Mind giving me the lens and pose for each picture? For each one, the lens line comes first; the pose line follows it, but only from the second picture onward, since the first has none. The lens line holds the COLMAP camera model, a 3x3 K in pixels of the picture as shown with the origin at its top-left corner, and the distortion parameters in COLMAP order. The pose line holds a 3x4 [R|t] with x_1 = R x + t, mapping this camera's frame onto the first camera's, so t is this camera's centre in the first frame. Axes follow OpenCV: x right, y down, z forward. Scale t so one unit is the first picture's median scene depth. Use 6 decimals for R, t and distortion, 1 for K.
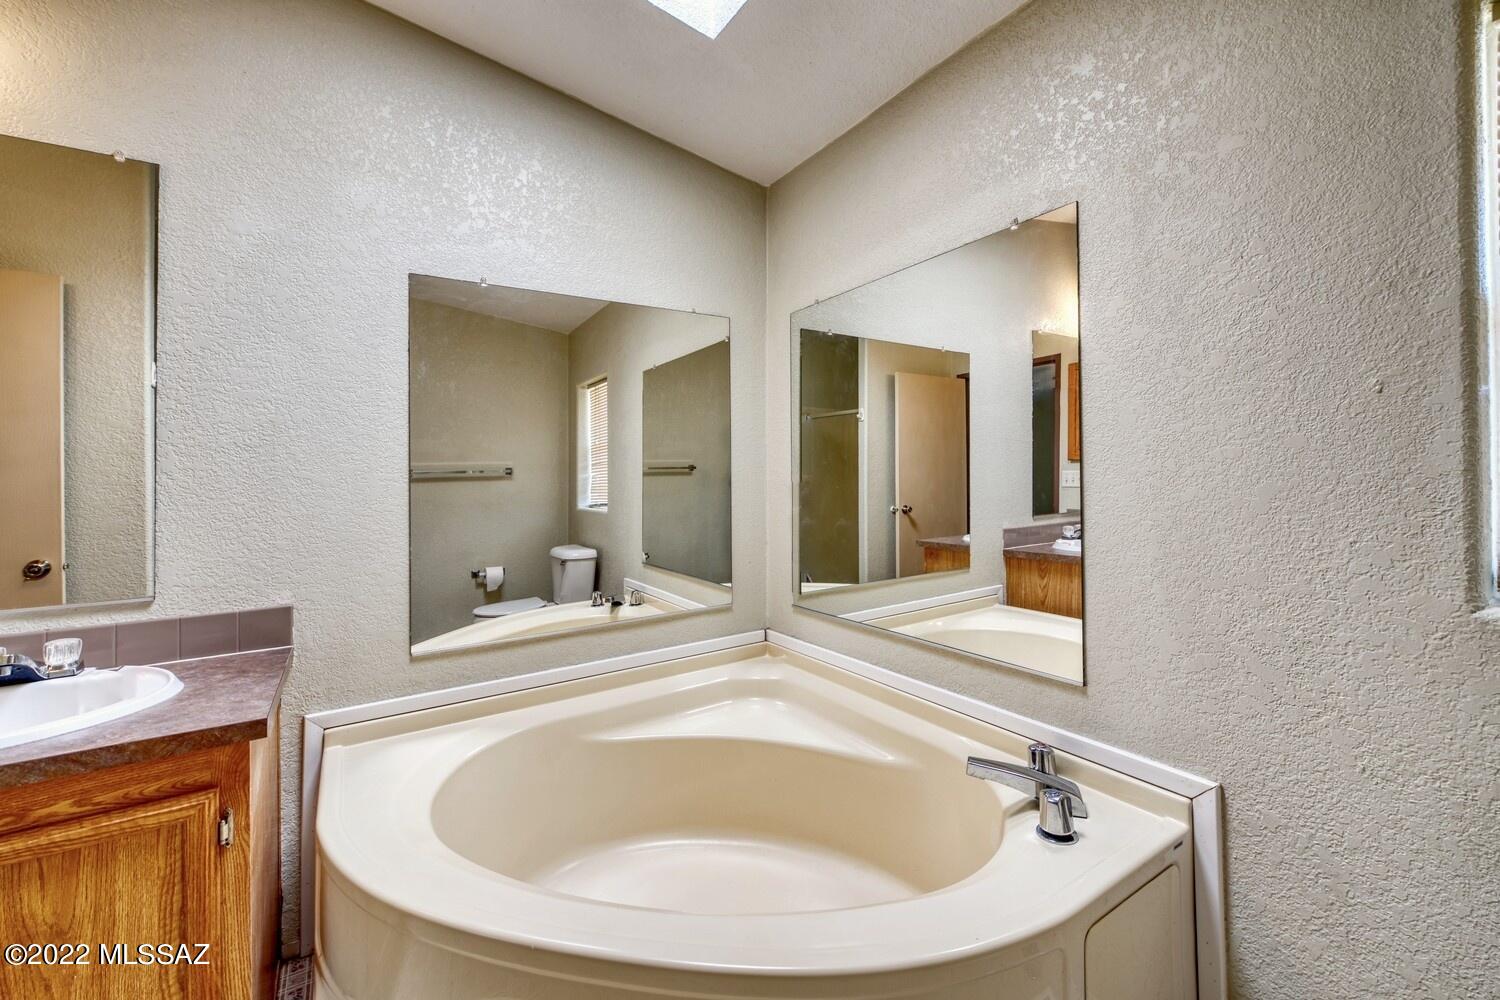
lens RADIAL K [[597.4, 0, 752.5], [0, 597.4, 475.9], [0, 0, 1]] dist [-0.001921, 0.000120]
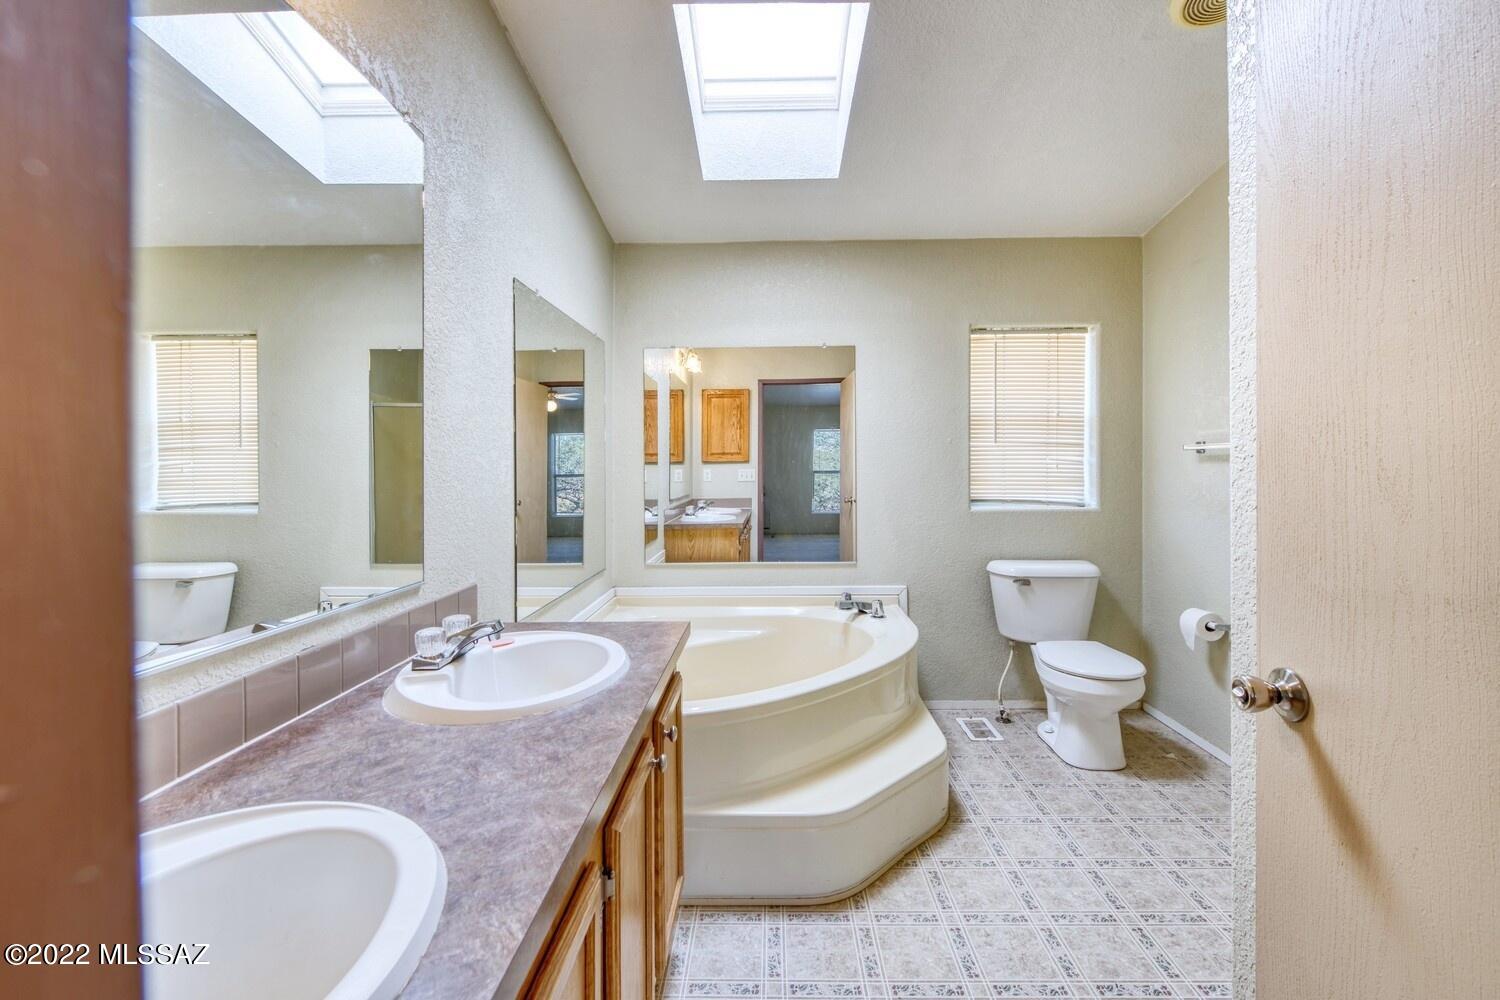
lens RADIAL K [[597.4, 0, 777.7], [0, 597.4, 472.2], [0, 0, 1]] dist [-0.001921, 0.000120]
pose [[0.551064, 0.012518, 0.834369, -0.524277], [-0.005685, 0.999921, -0.011247, 0.013135], [-0.834444, 0.001455, 0.551091, 0.001472]]
